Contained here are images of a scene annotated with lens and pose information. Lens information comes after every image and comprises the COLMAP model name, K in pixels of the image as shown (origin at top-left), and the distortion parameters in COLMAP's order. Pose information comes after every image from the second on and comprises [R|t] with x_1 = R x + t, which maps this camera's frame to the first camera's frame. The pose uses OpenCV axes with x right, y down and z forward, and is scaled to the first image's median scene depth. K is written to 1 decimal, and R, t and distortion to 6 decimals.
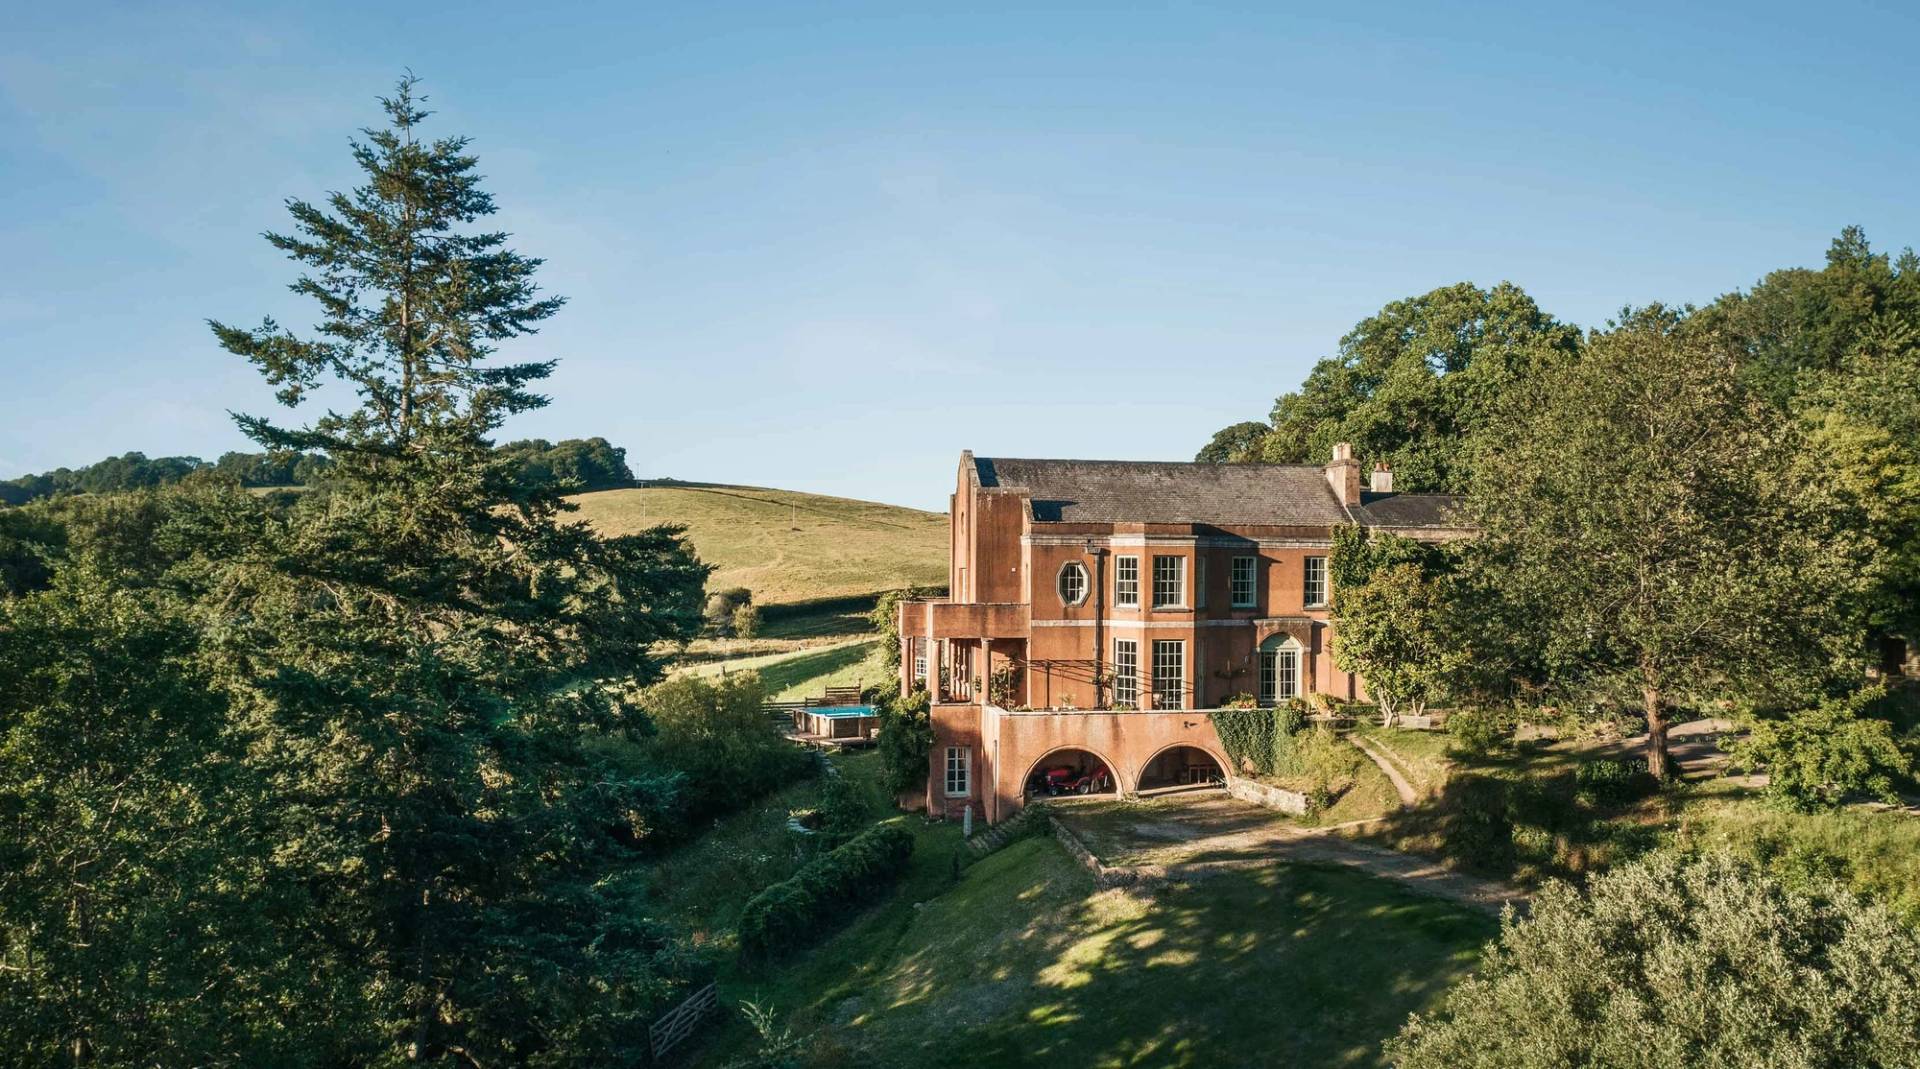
lens RADIAL K [[1334.3, 0, 960.0], [0, 1334.3, 534.5], [0, 0, 1]] dist [0.000673, 0.001575]
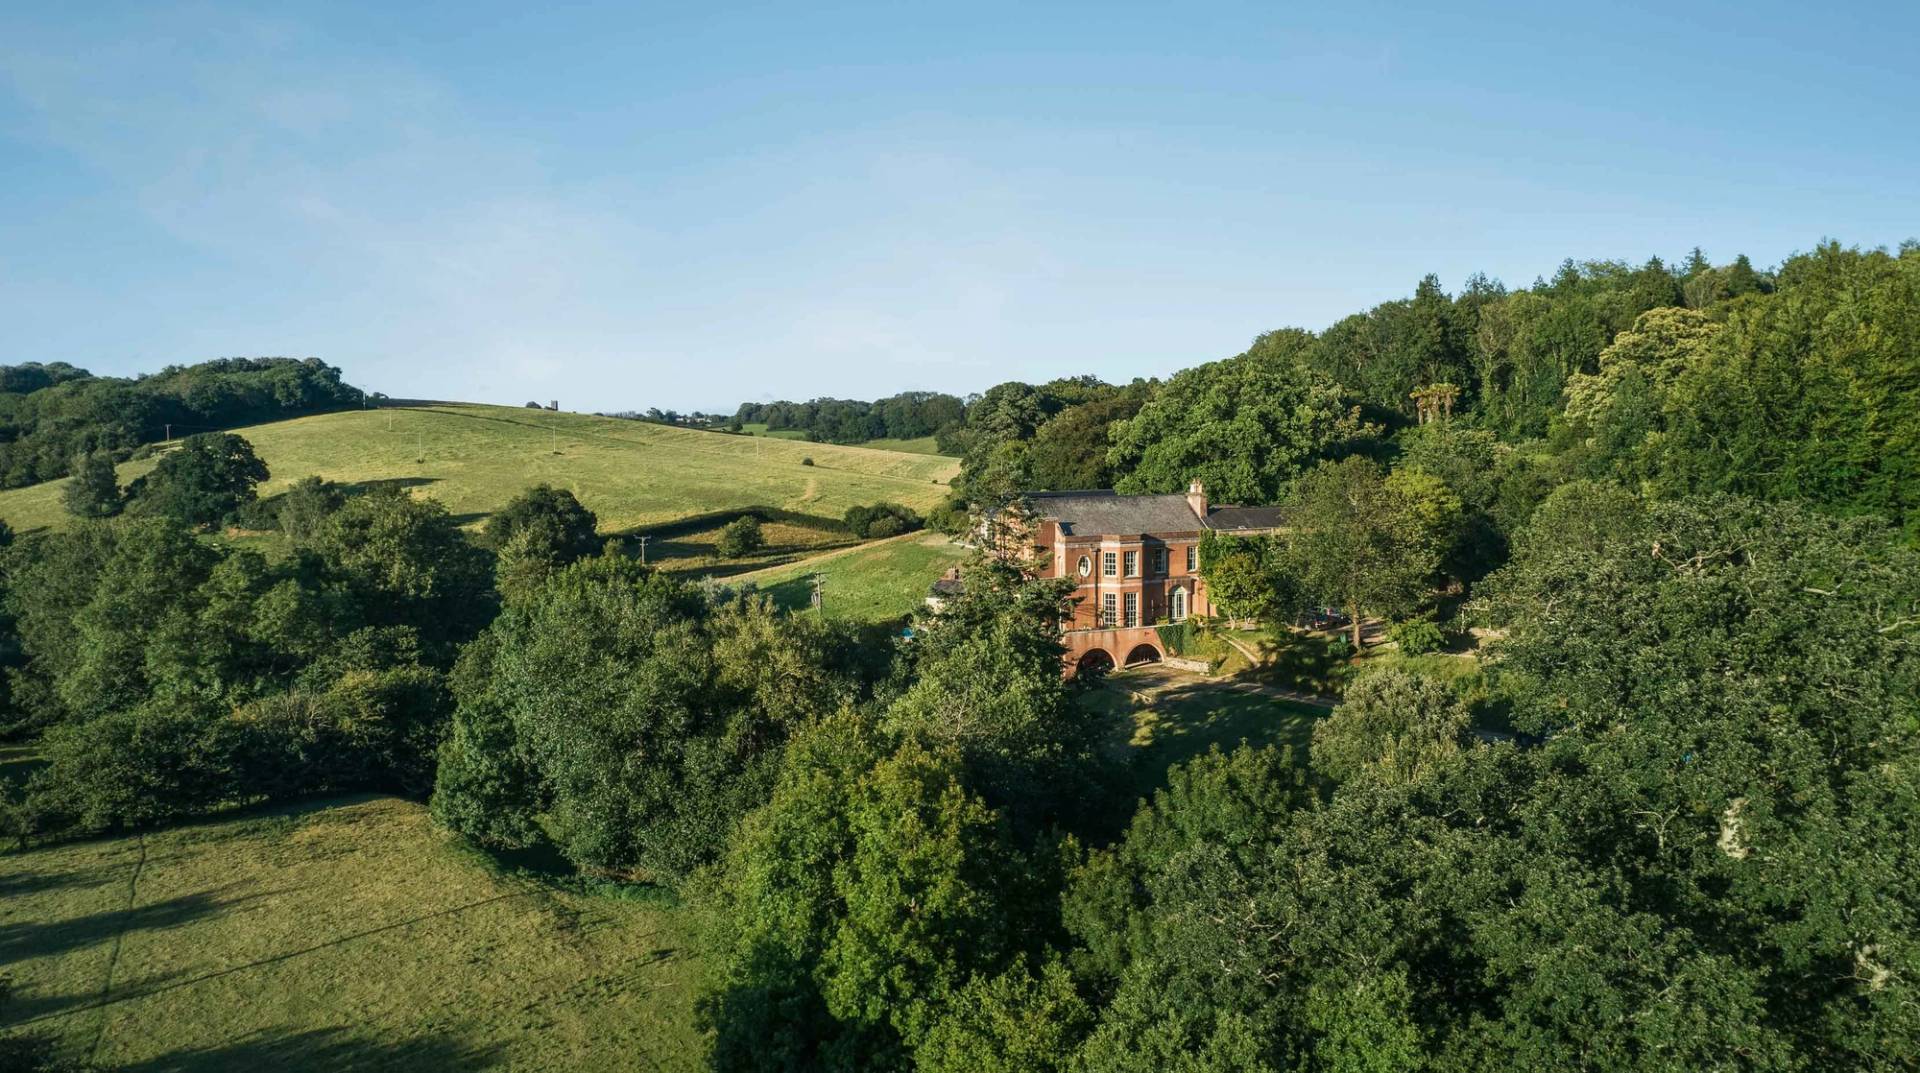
lens RADIAL K [[1334.3, 0, 960.0], [0, 1334.3, 536.5], [0, 0, 1]] dist [0.000673, 0.001575]
pose [[0.968295, -0.037512, 0.246976, -0.591578], [0.016670, 0.996160, 0.085947, -0.184318], [-0.249252, -0.079105, 0.965203, -0.887408]]
